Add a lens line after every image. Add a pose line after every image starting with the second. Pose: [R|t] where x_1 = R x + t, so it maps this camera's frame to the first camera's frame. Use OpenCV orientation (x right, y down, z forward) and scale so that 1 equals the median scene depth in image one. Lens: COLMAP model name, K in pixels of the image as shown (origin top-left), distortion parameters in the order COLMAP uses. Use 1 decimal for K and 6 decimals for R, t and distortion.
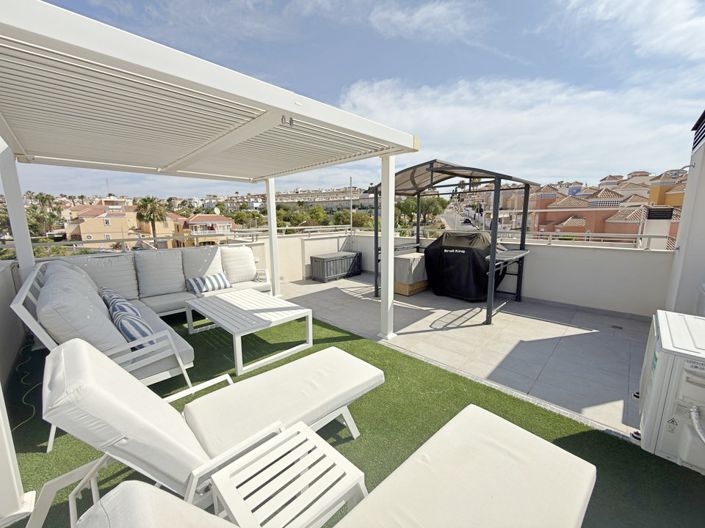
lens RADIAL K [[283.1, 0, 353.2], [0, 283.1, 264.3], [0, 0, 1]] dist [0.000607, -0.000120]
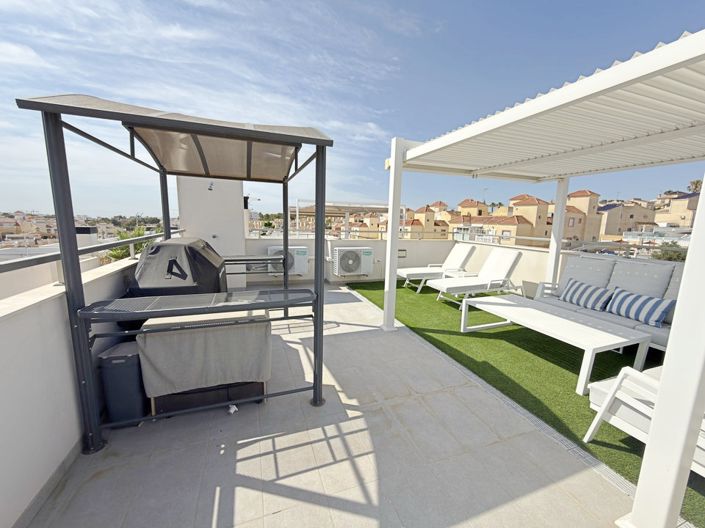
lens RADIAL K [[283.1, 0, 351.7], [0, 283.1, 263.2], [0, 0, 1]] dist [0.000607, -0.000120]
pose [[-0.904567, -0.082145, 0.418343, -0.151690], [0.051580, 0.952967, 0.298653, -0.258633], [-0.423200, 0.291730, -0.857785, 1.595903]]
